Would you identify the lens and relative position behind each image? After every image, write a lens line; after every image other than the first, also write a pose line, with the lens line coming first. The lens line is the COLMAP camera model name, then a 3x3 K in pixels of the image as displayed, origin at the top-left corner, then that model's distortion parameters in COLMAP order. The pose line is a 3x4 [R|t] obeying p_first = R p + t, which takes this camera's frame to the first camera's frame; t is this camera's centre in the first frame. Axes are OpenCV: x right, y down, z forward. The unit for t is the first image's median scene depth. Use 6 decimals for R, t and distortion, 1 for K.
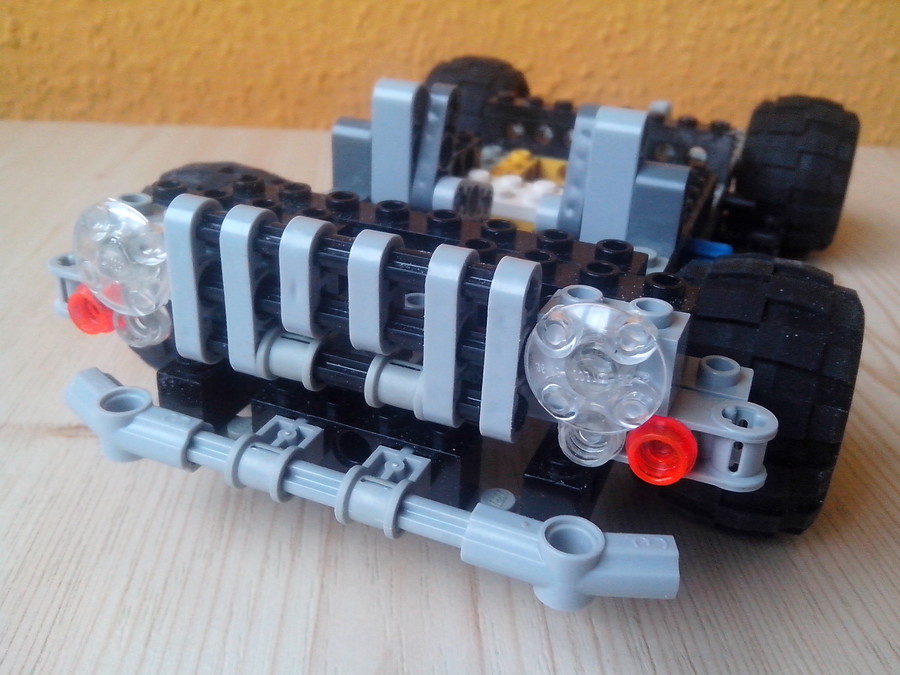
lens RADIAL K [[862.1, 0, 450.0], [0, 862.1, 337.5], [0, 0, 1]] dist [-0.003201, -0.005158]
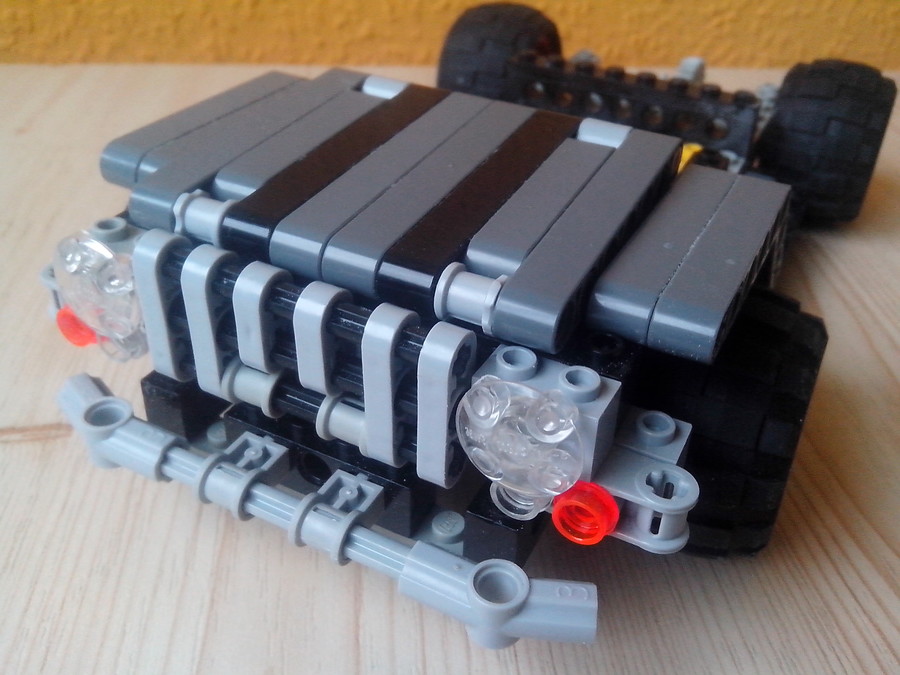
lens RADIAL K [[862.1, 0, 450.0], [0, 862.1, 337.5], [0, 0, 1]] dist [-0.003201, -0.005158]
pose [[0.996219, 0.035216, -0.079423, 0.137258], [-0.024628, 0.991134, 0.130560, -0.181083], [0.083317, -0.128111, 0.988254, -0.011195]]
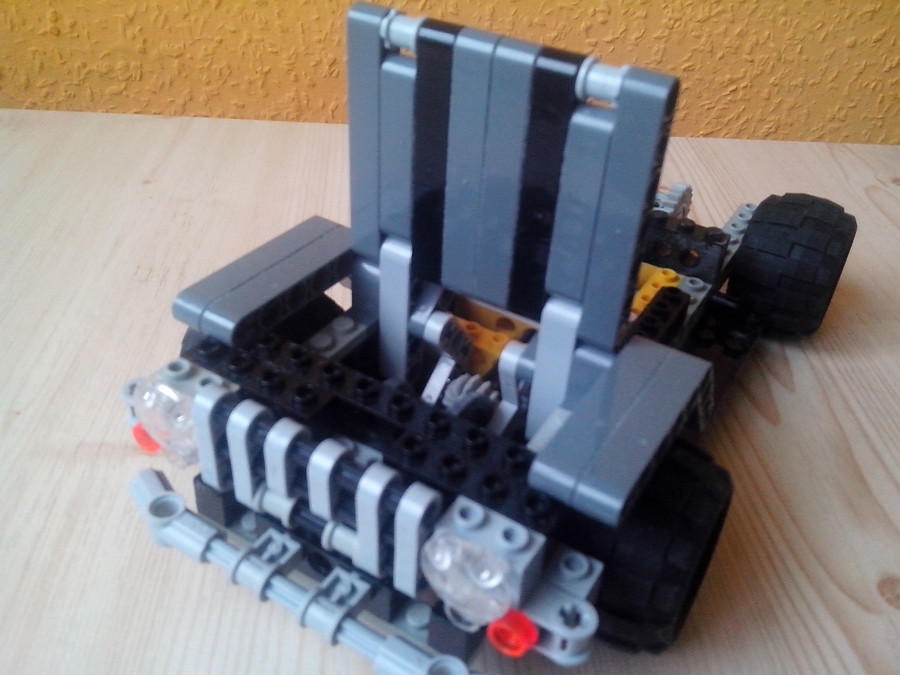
lens RADIAL K [[812.7, 0, 450.0], [0, 812.7, 337.5], [0, 0, 1]] dist [-0.000500, 0.004829]
pose [[0.987388, 0.101825, -0.121233, 0.223656], [-0.084806, 0.986781, 0.138101, -0.446792], [0.133692, -0.126078, 0.982970, -0.216872]]
